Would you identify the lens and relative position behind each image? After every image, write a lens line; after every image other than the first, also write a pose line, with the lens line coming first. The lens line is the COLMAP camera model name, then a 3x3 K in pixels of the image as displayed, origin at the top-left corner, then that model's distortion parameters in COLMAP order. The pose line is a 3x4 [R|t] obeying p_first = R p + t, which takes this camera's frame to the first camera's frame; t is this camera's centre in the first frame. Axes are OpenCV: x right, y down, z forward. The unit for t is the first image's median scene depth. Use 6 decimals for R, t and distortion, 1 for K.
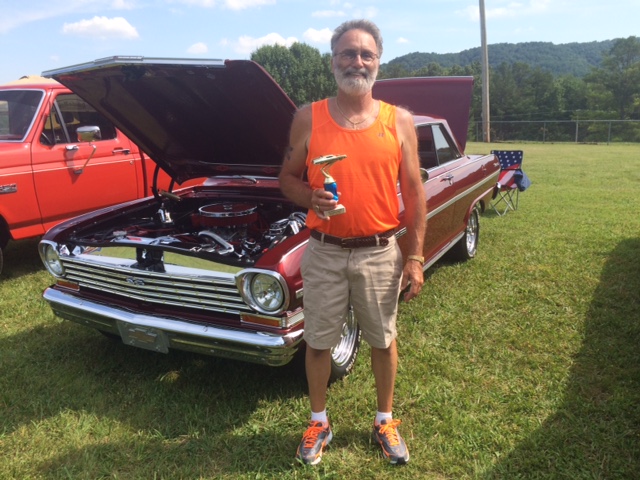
lens RADIAL K [[535.5, 0, 322.1], [0, 535.5, 241.9], [0, 0, 1]] dist [0.068708, -0.092711]
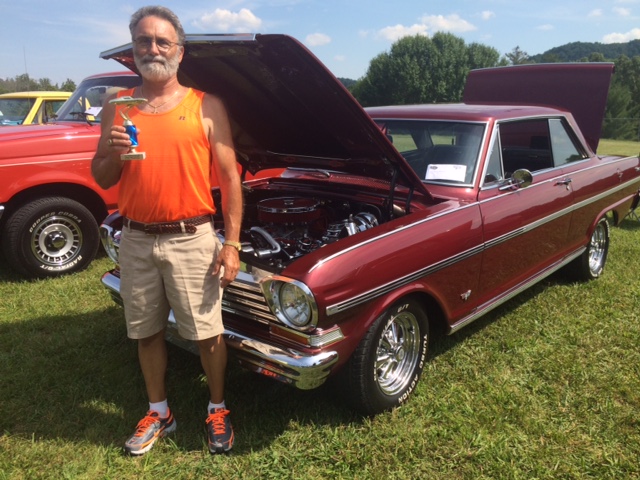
lens RADIAL K [[535.5, 0, 320.3], [0, 535.5, 239.5], [0, 0, 1]] dist [0.068708, -0.092711]
pose [[0.967645, 0.078474, -0.239803, 0.103983], [-0.076291, 0.996916, 0.018388, -0.022756], [0.240507, 0.000502, 0.970647, 0.126826]]
